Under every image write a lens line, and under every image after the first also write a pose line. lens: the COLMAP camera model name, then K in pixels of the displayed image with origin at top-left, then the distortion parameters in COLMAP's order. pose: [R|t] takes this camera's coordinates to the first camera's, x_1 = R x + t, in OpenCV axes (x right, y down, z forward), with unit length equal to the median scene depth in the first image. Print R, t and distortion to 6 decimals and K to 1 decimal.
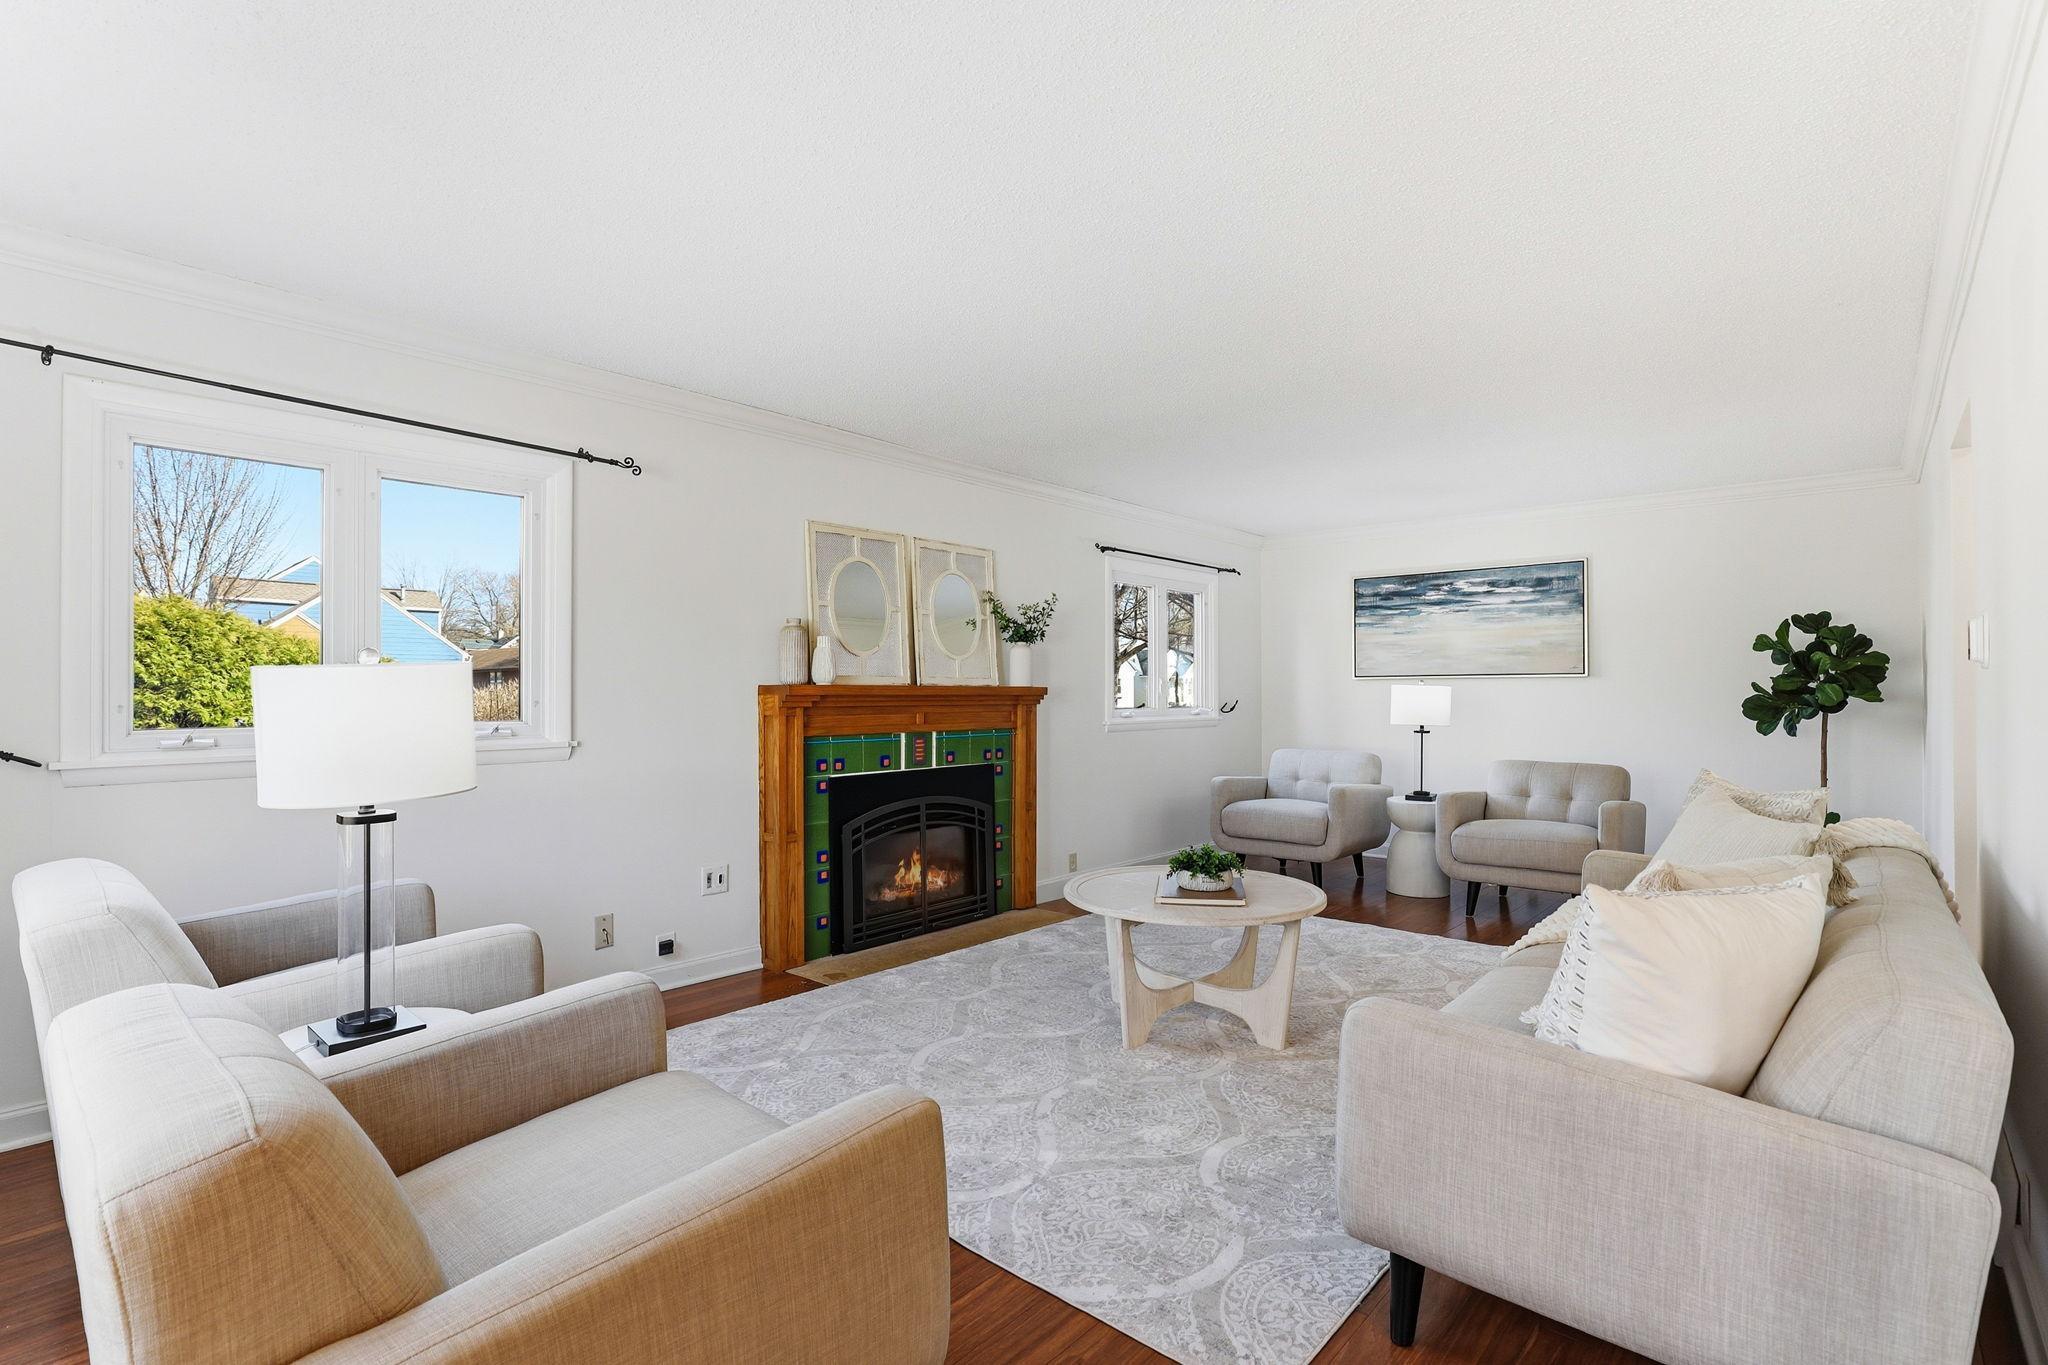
lens RADIAL K [[931.9, 0, 1021.6], [0, 931.9, 695.9], [0, 0, 1]] dist [0.000849, -0.000016]
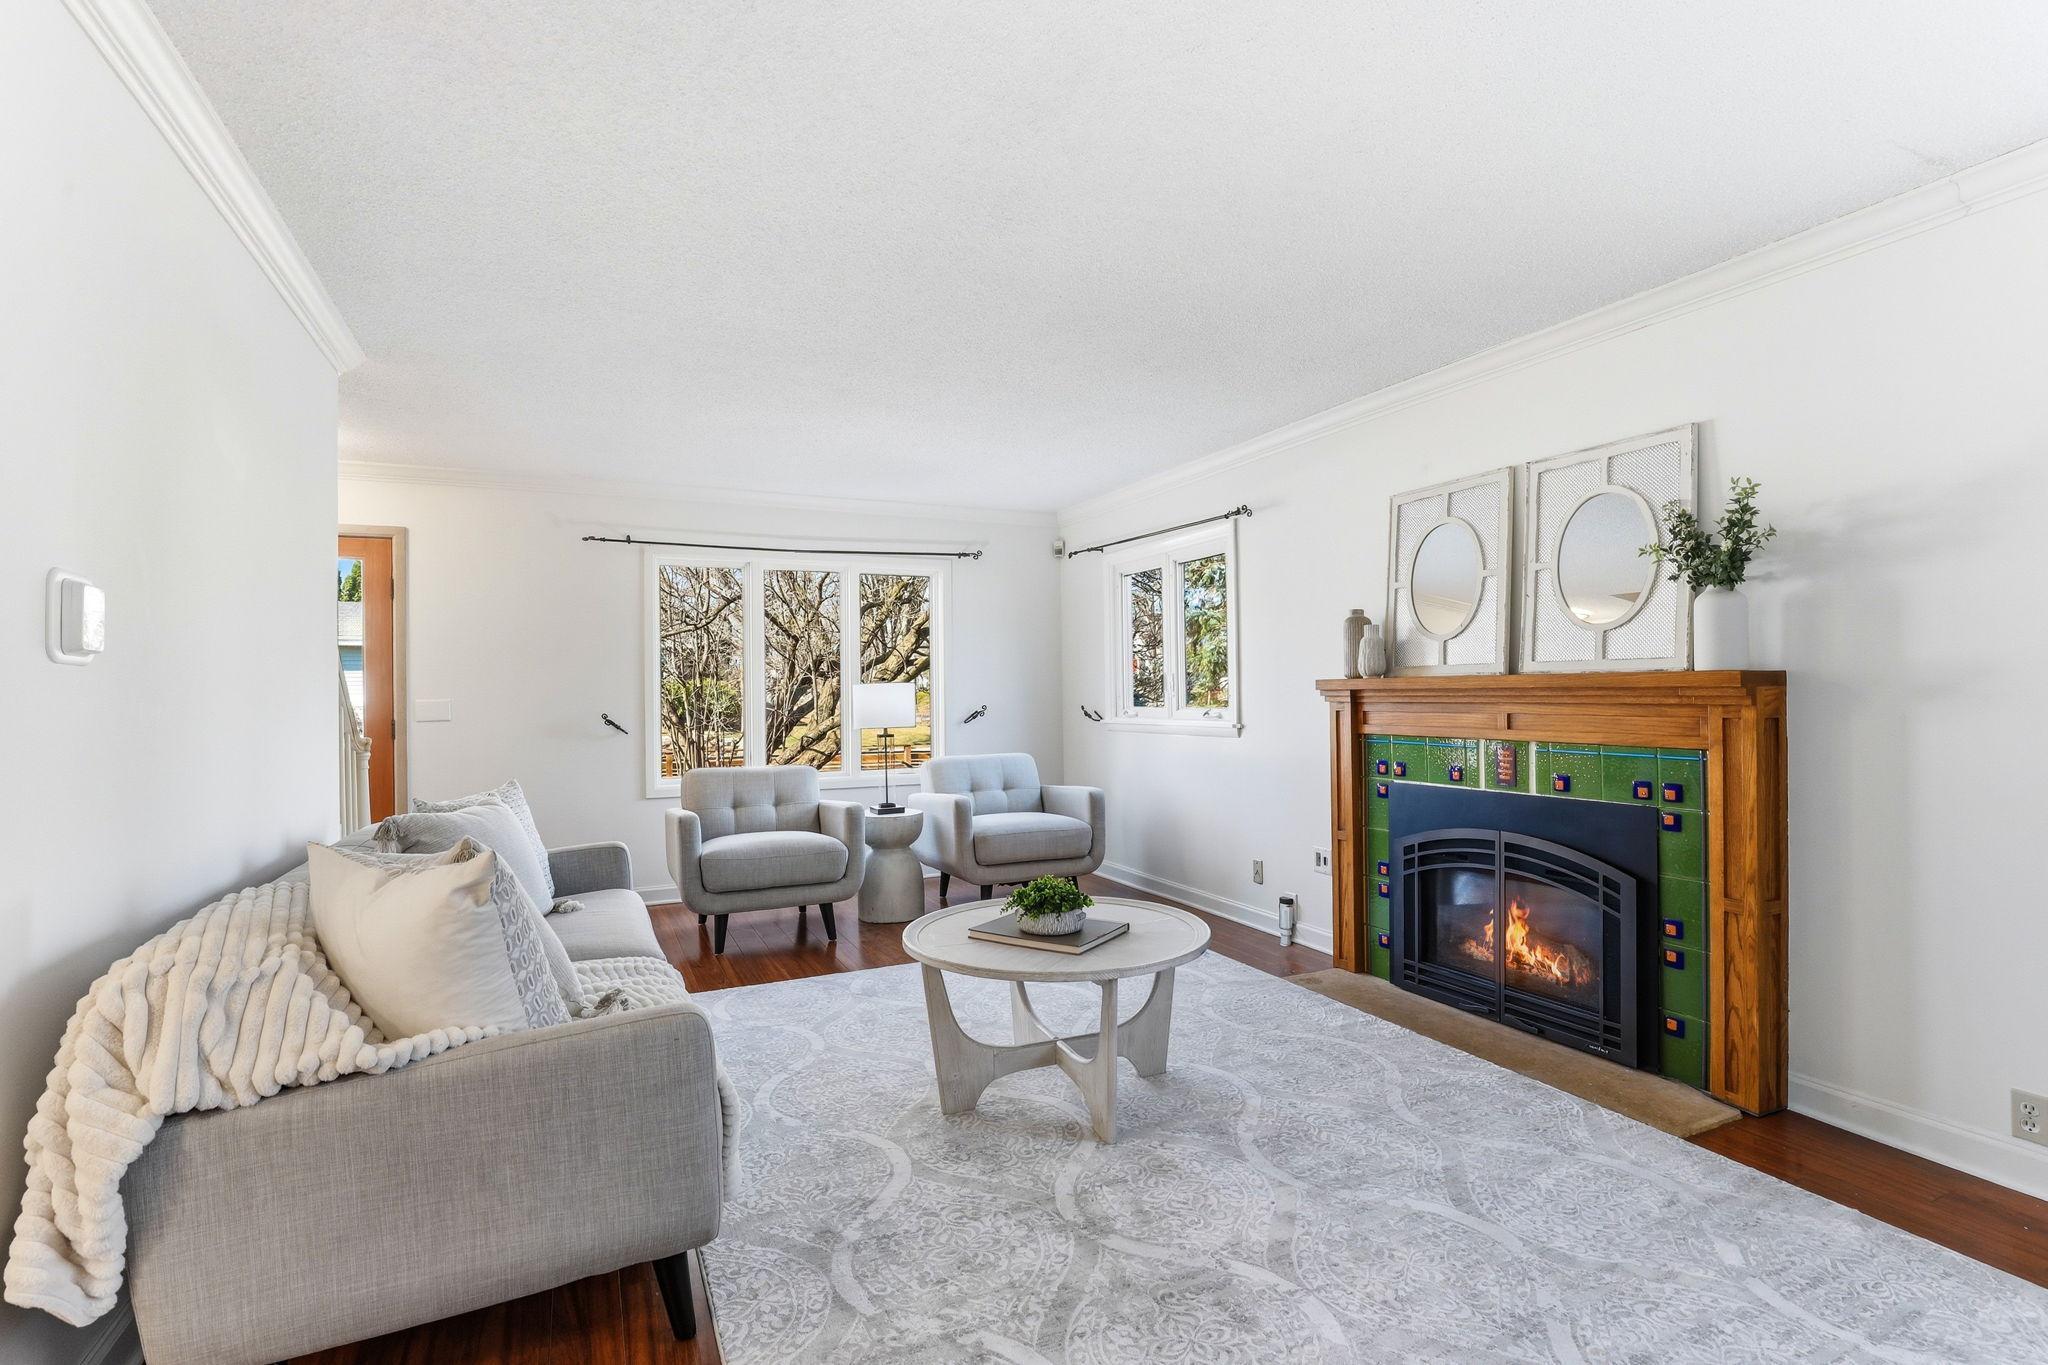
lens RADIAL K [[931.9, 0, 1022.0], [0, 931.9, 688.2], [0, 0, 1]] dist [0.000849, -0.000016]
pose [[-0.369599, 0.004568, -0.929180, 0.696812], [0.009749, 0.999952, 0.001038, -0.005858], [0.929140, -0.008675, -0.369625, 0.930163]]
